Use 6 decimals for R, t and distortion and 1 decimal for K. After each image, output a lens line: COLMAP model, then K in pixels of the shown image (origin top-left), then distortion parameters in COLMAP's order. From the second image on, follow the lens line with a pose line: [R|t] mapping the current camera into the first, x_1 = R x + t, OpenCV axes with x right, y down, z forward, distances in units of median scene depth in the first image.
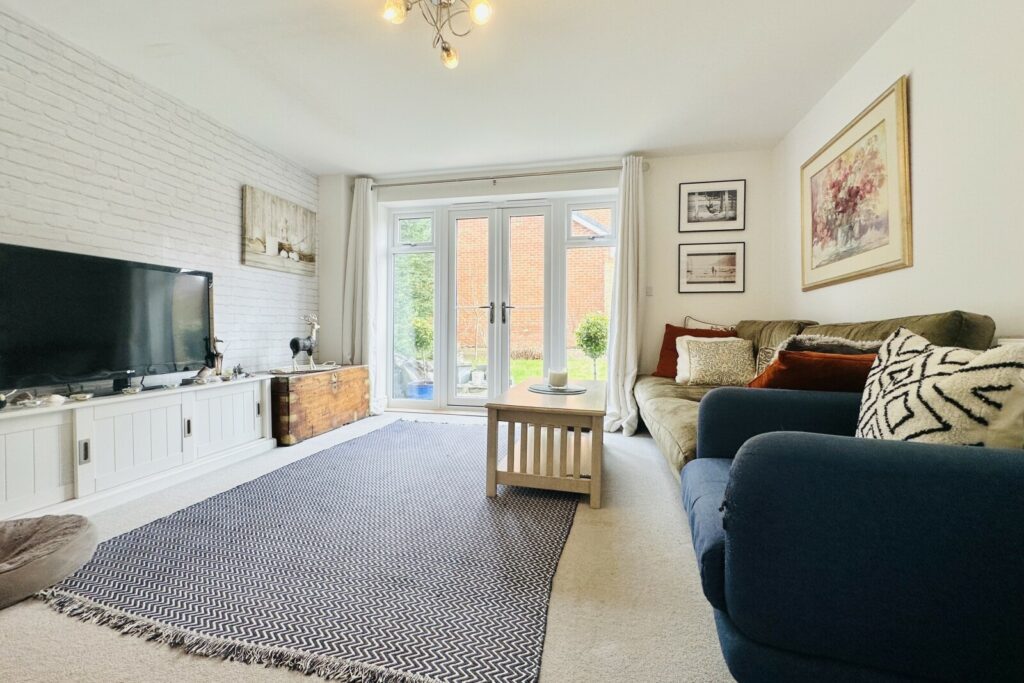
lens RADIAL K [[433.6, 0, 513.3], [0, 433.6, 321.7], [0, 0, 1]] dist [-0.001767, -0.000310]
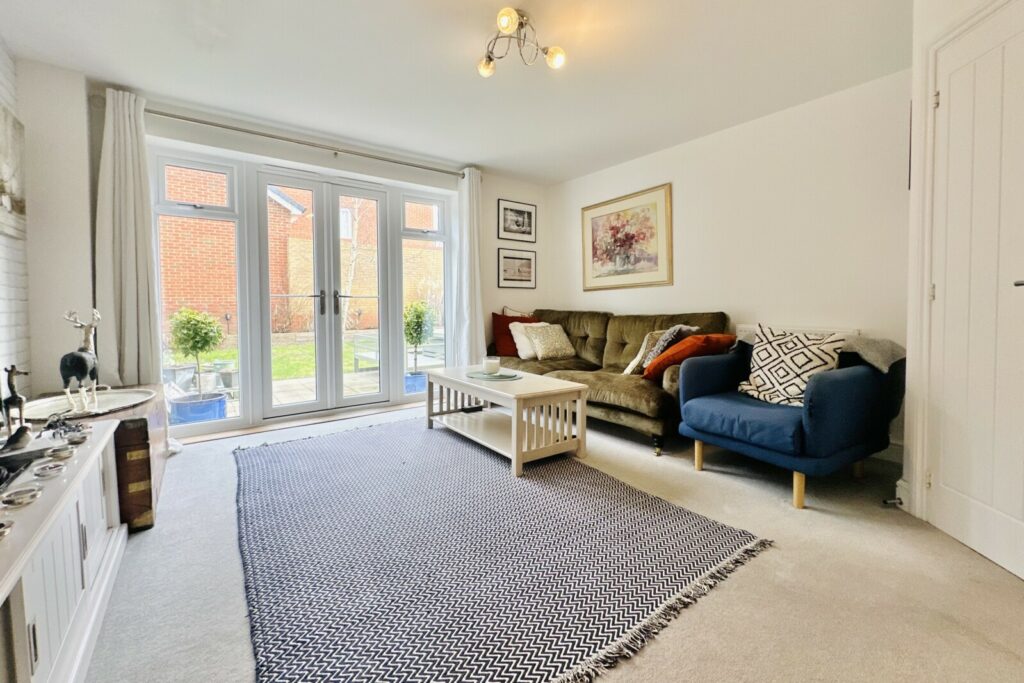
lens RADIAL K [[428.0, 0, 523.8], [0, 428.0, 305.9], [0, 0, 1]] dist [0.001112, 0.000030]
pose [[0.637624, -0.009873, 0.770284, -0.552284], [-0.006140, 0.999821, 0.017898, -0.038150], [-0.770323, -0.016141, 0.637449, 0.173676]]
